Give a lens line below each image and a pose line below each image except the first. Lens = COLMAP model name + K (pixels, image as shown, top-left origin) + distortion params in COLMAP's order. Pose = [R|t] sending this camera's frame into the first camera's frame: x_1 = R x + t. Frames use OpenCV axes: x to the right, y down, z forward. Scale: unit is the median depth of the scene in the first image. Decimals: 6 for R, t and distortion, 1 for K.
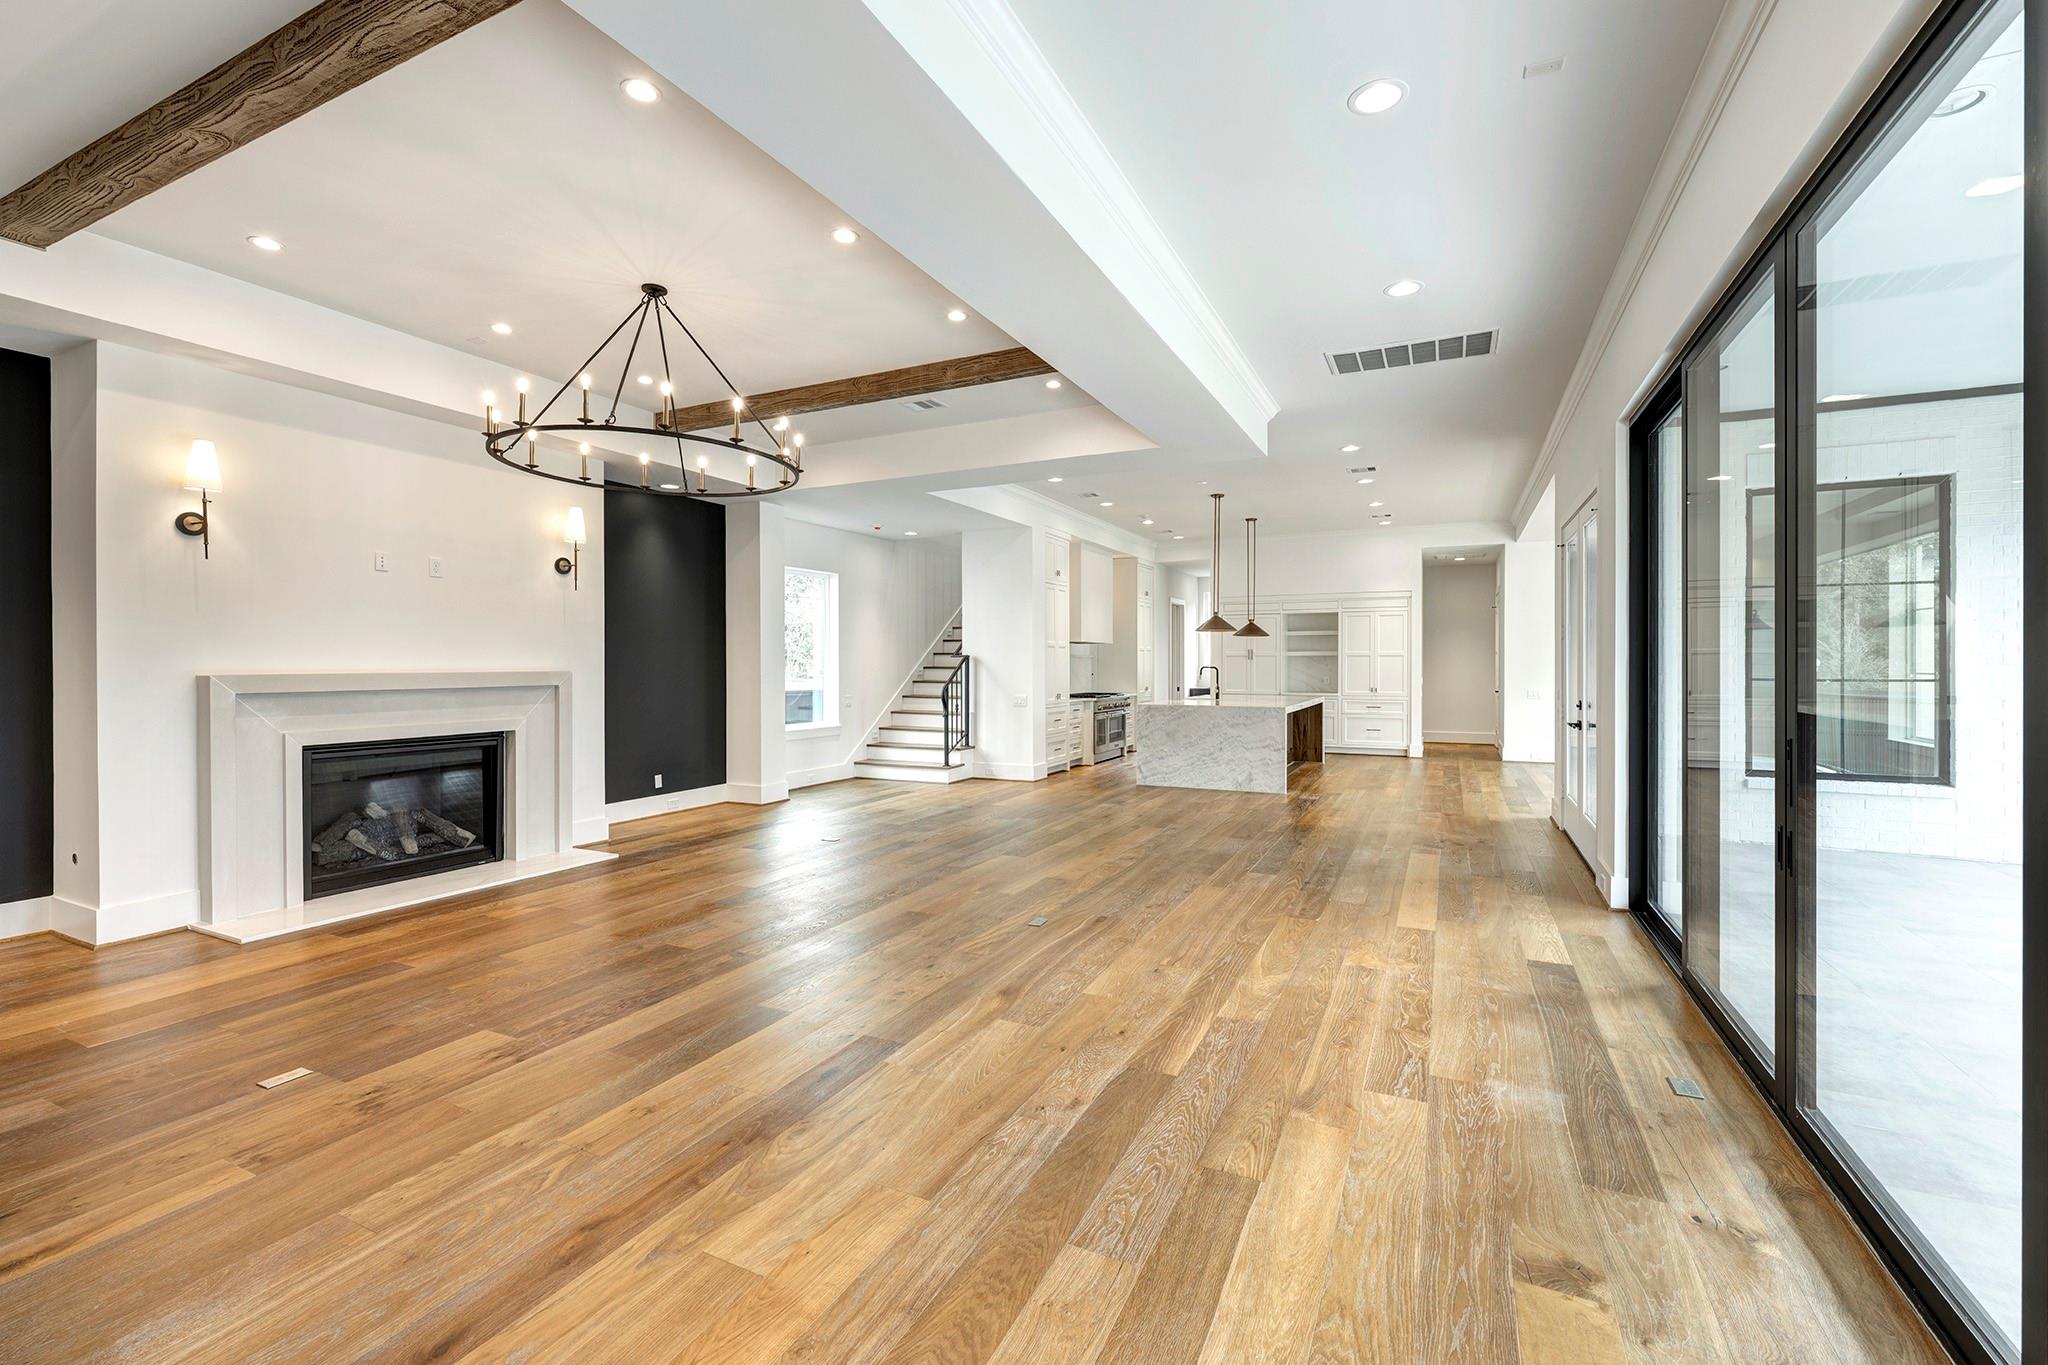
lens RADIAL K [[848.1, 0, 1035.0], [0, 848.1, 666.8], [0, 0, 1]] dist [0.001445, 0.000137]
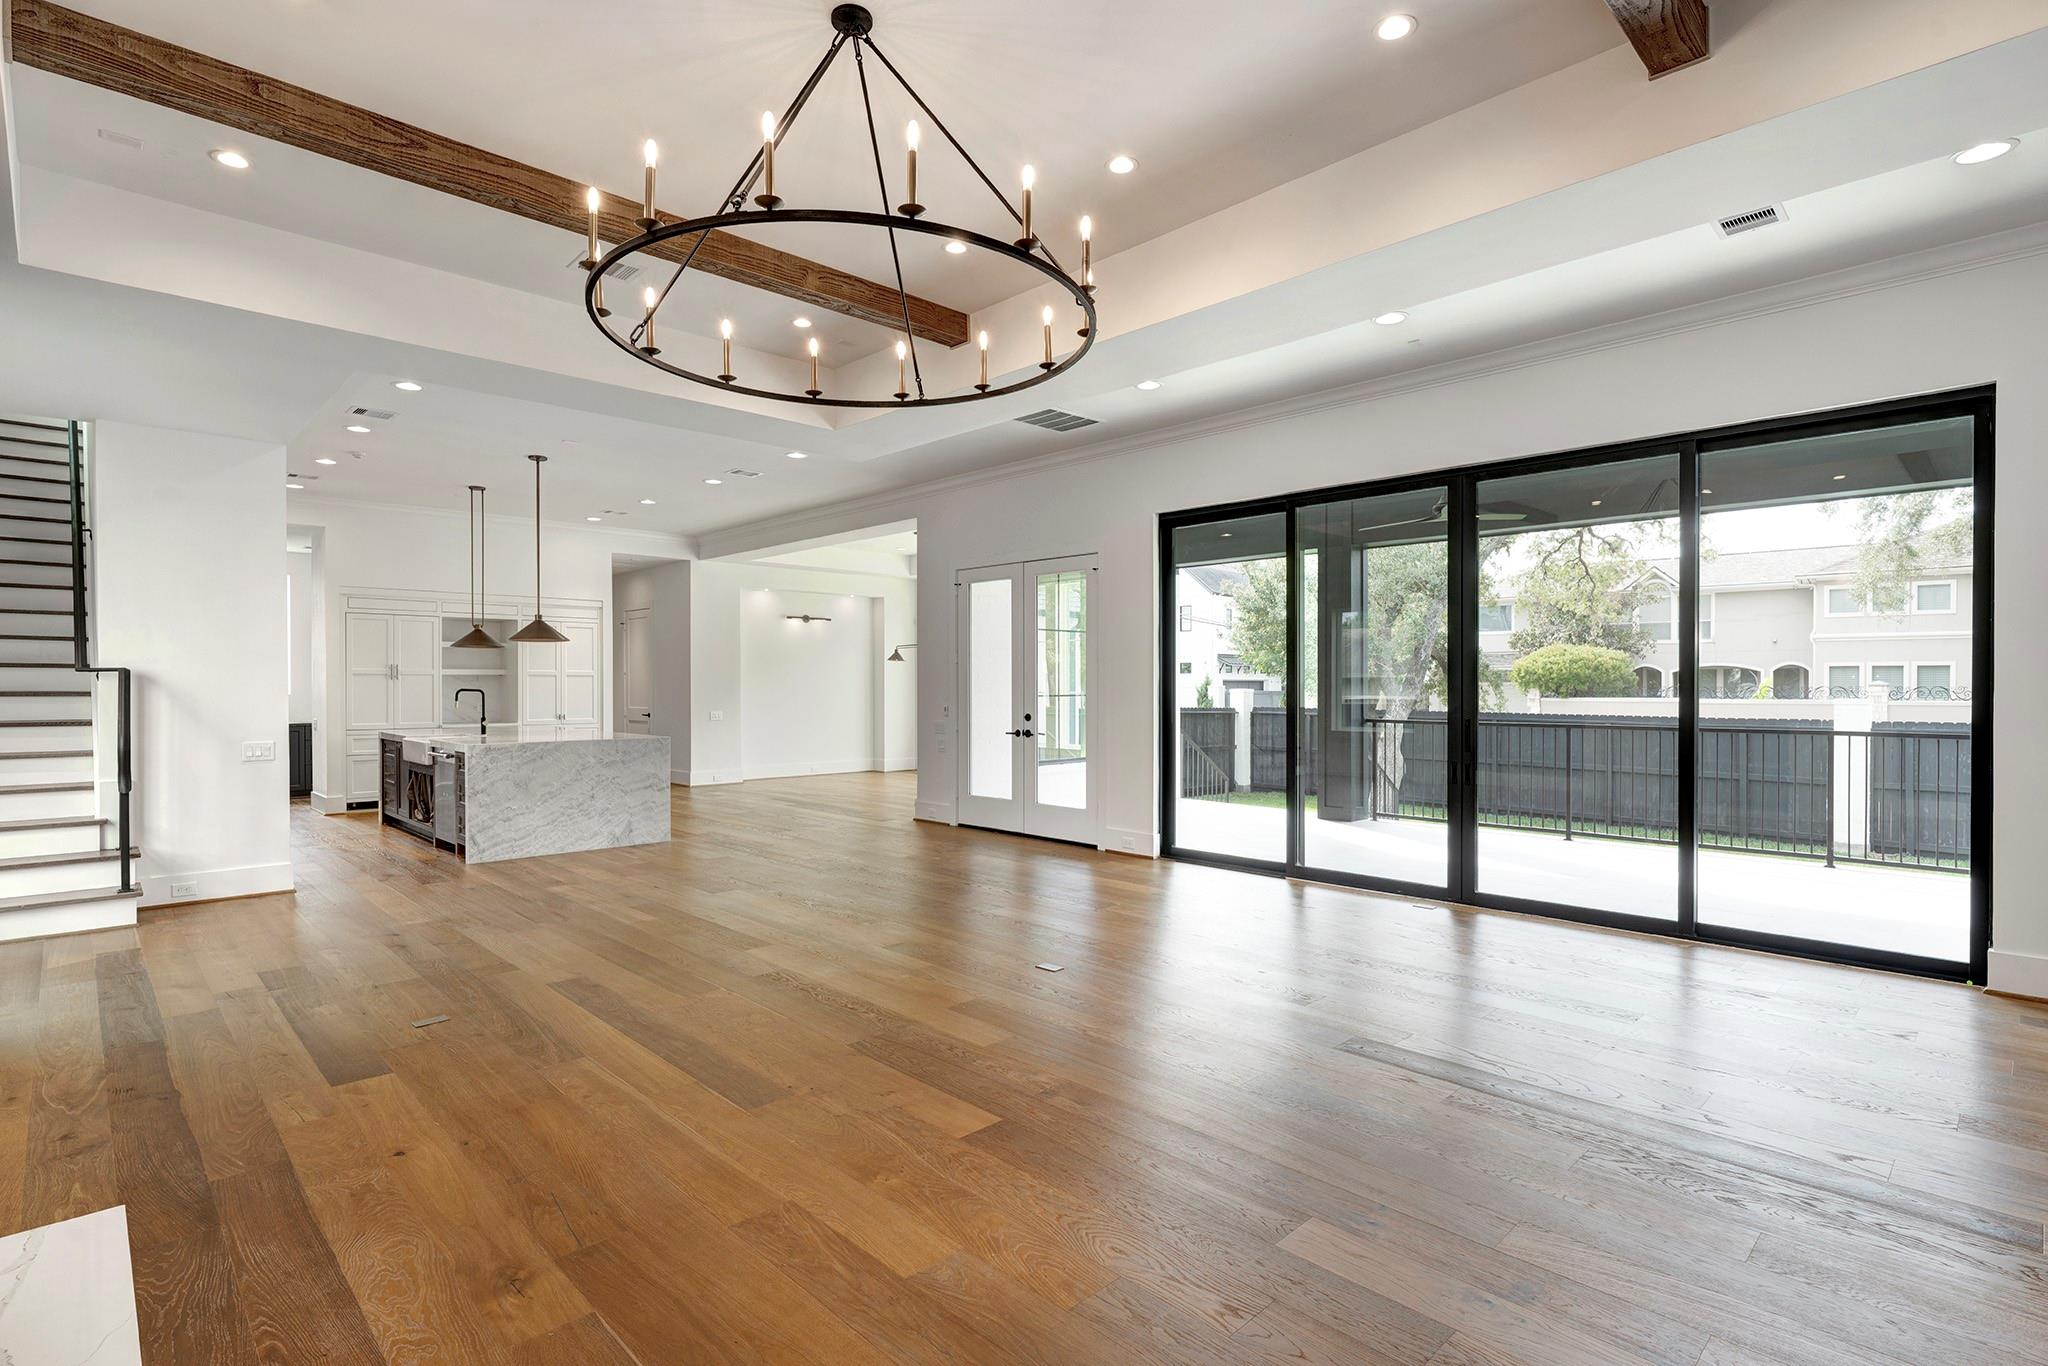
lens RADIAL K [[1014.6, 0, 1029.3], [0, 1014.6, 687.9], [0, 0, 1]] dist [-0.000403, -0.000098]
pose [[0.355239, -0.003002, 0.934771, -0.586964], [0.001338, 0.999995, 0.002703, -0.003727], [-0.934774, 0.000290, 0.355242, 0.361511]]
